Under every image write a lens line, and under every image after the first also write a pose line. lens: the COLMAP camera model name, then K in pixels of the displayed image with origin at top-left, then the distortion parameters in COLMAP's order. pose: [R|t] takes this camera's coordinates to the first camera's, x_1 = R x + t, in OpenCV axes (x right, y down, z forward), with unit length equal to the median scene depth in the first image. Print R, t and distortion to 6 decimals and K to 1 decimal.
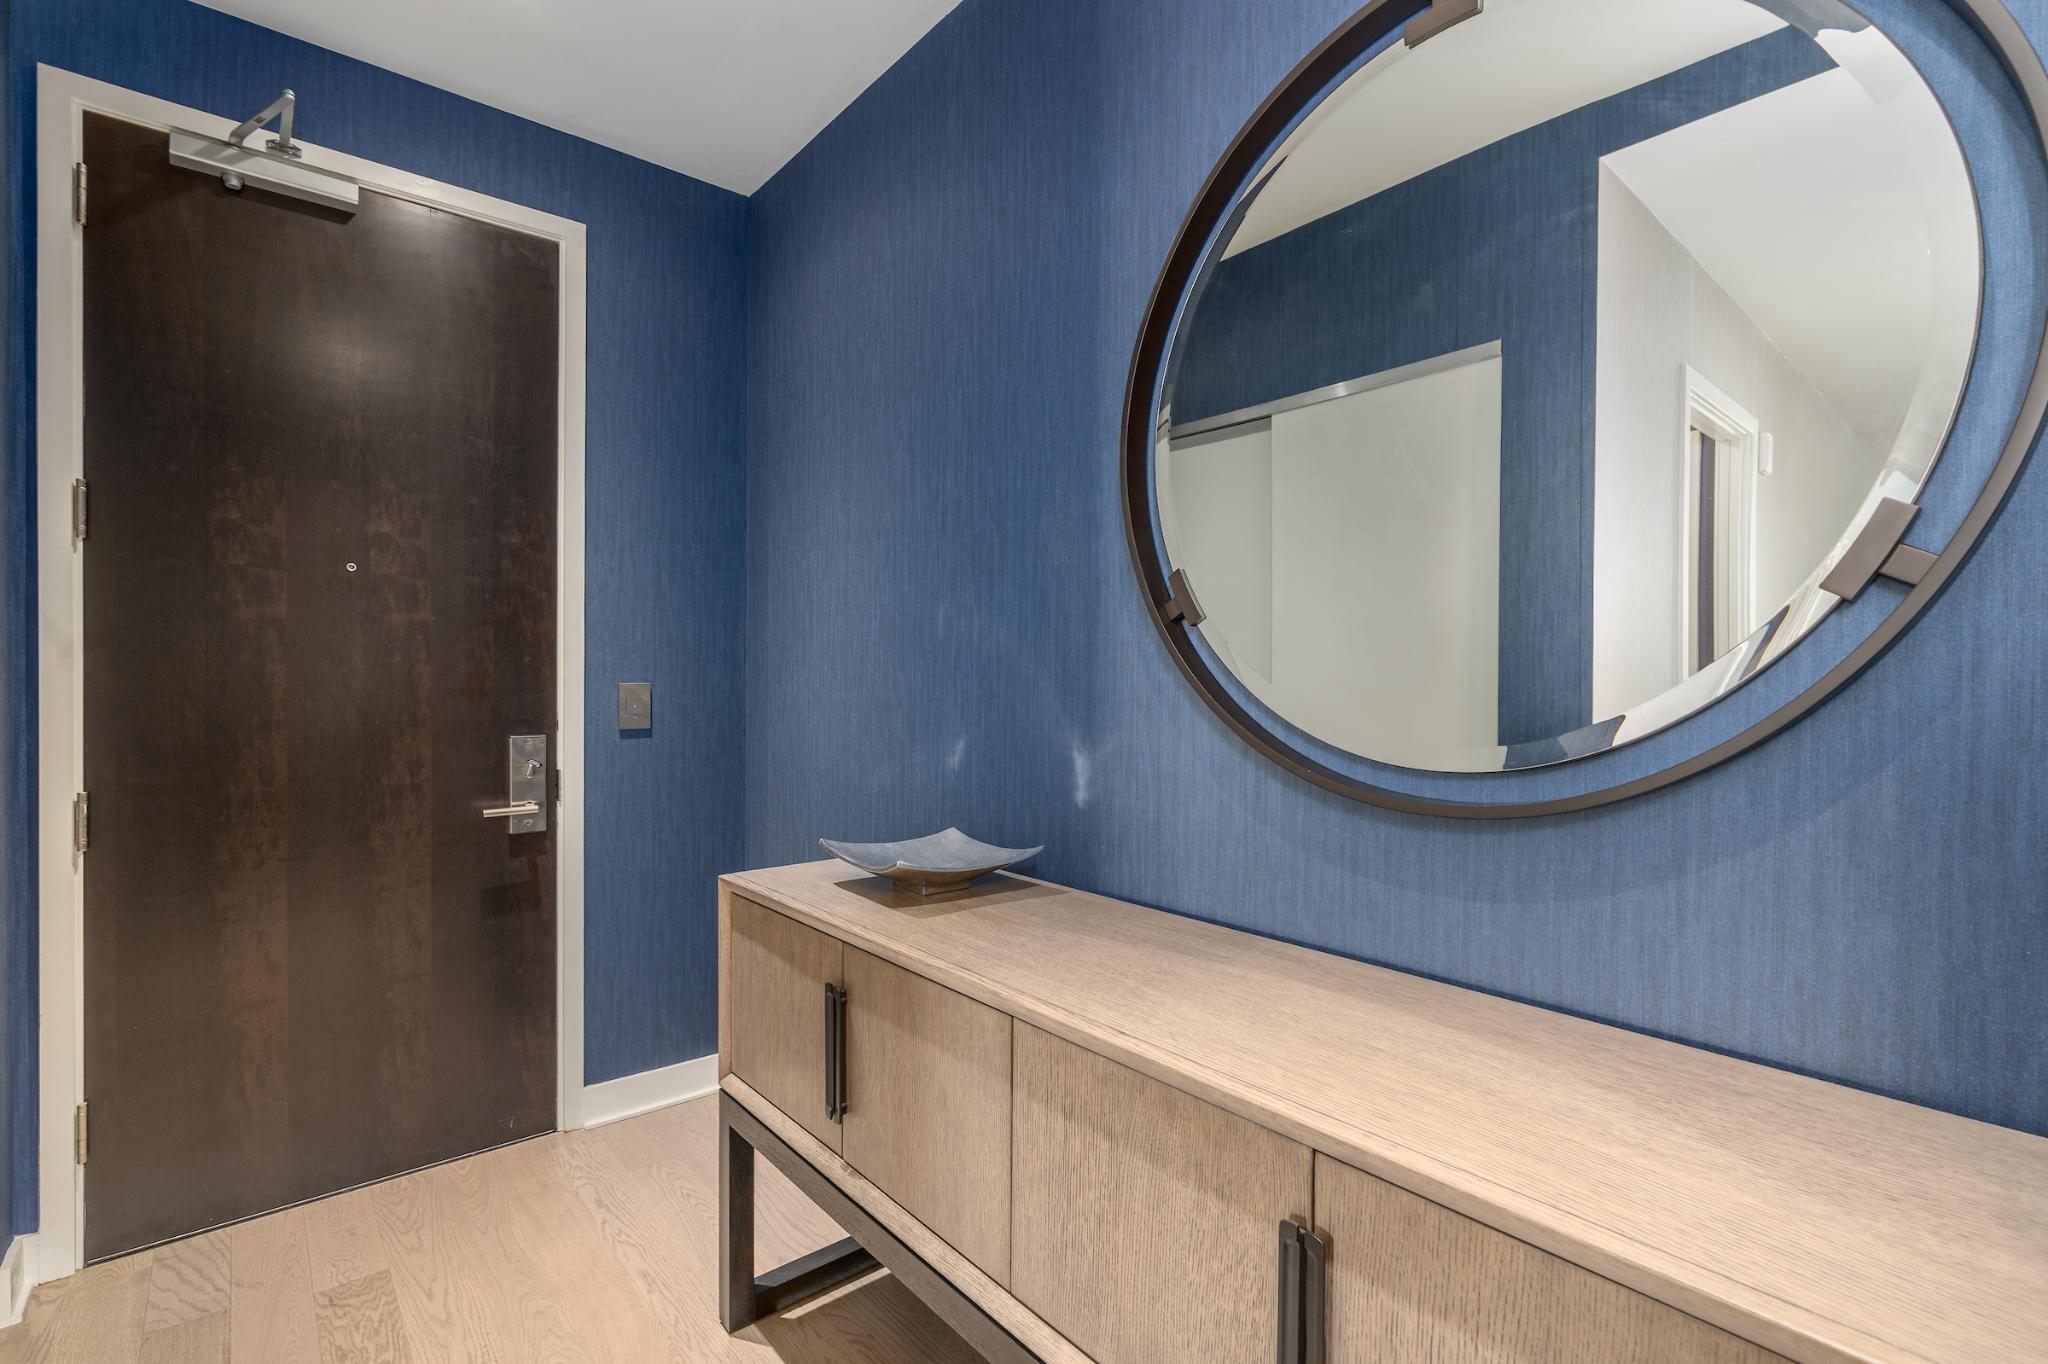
lens RADIAL K [[940.6, 0, 1025.3], [0, 940.6, 675.9], [0, 0, 1]] dist [-0.003441, -0.000233]
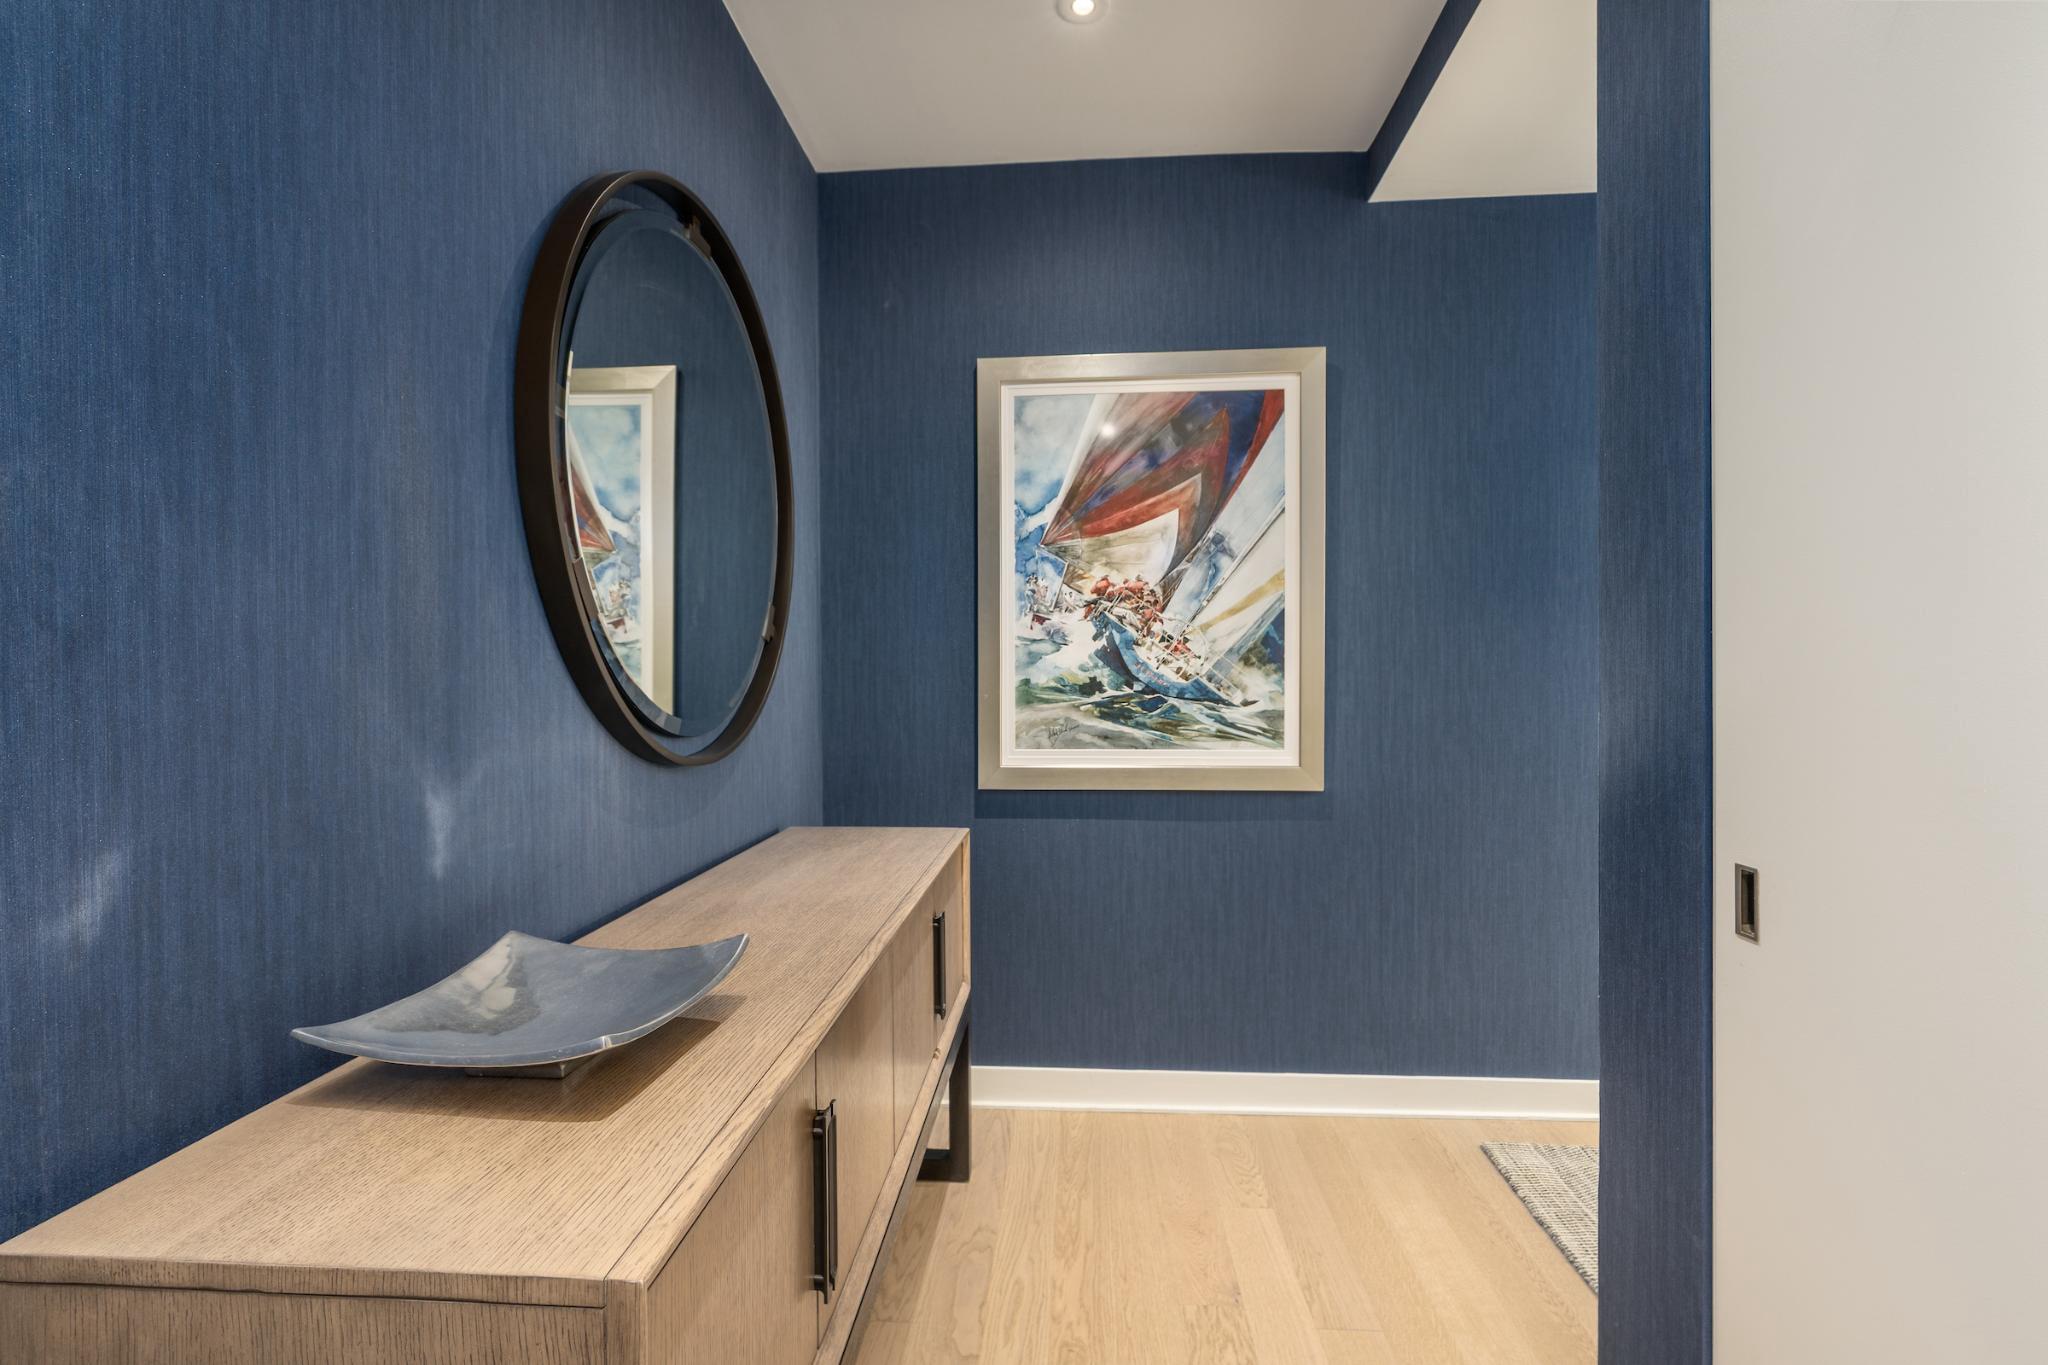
lens RADIAL K [[940.6, 0, 1025.3], [0, 940.6, 676.4], [0, 0, 1]] dist [-0.003441, -0.000233]
pose [[-0.717843, -0.005840, 0.696180, -0.675397], [0.004119, 0.999912, 0.012636, -0.005726], [-0.696192, 0.011938, -0.717756, 1.175428]]
